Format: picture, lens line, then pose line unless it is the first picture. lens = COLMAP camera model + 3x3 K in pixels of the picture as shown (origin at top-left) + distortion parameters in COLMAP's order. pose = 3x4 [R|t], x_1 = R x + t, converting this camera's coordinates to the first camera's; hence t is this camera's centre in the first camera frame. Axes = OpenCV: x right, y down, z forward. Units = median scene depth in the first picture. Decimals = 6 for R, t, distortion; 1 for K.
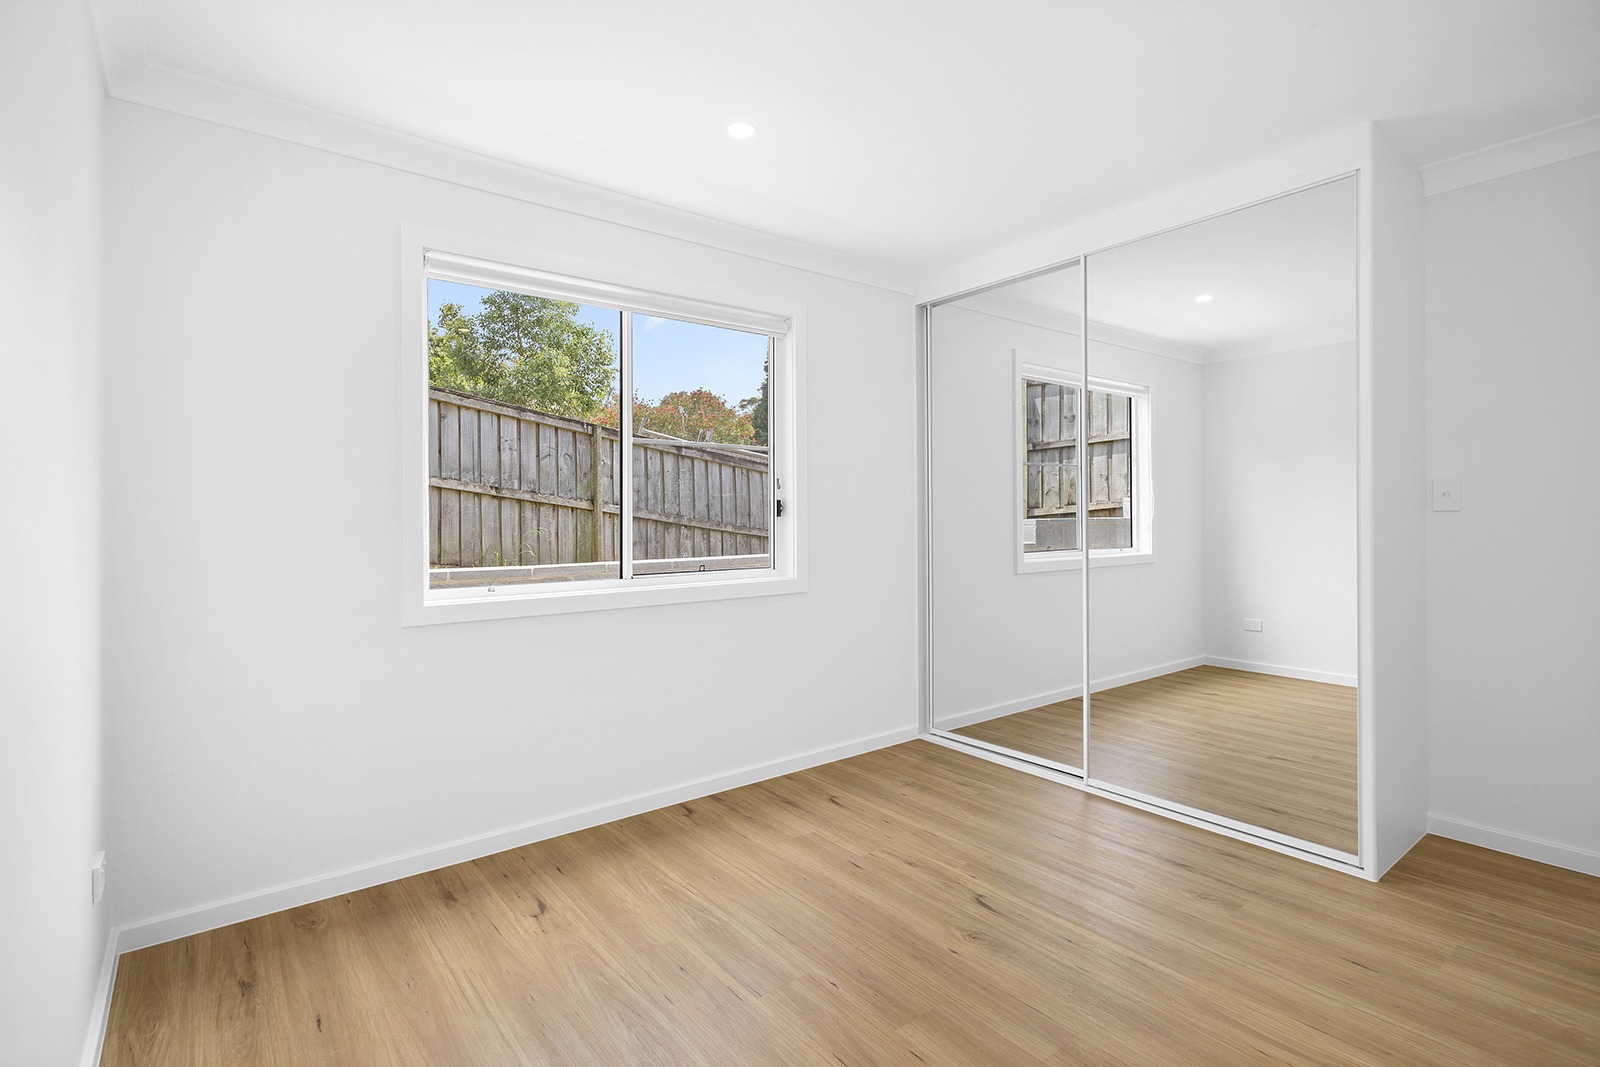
lens RADIAL K [[763.6, 0, 793.7], [0, 763.6, 524.9], [0, 0, 1]] dist [0.001262, 0.001768]
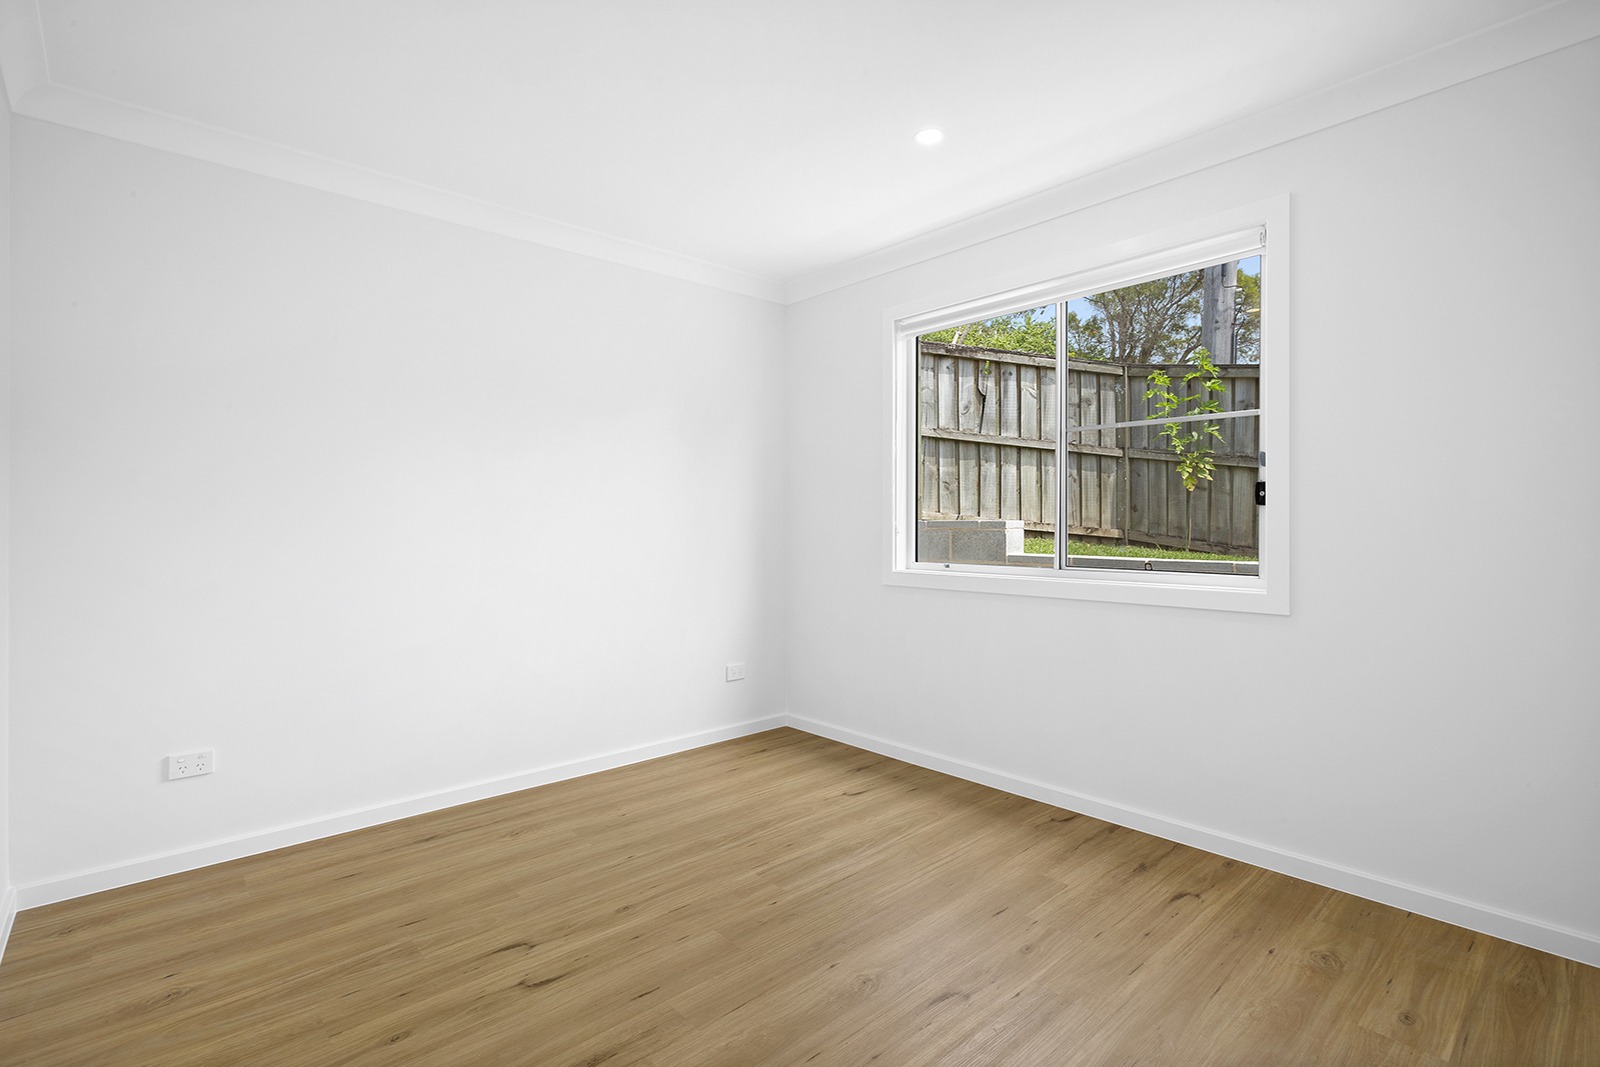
lens RADIAL K [[763.6, 0, 796.5], [0, 763.6, 527.7], [0, 0, 1]] dist [0.001262, 0.001768]
pose [[0.060198, 0.016338, -0.998053, 0.801034], [-0.002874, 0.999865, 0.016194, -0.000107], [0.998182, 0.001894, 0.060237, 0.628612]]
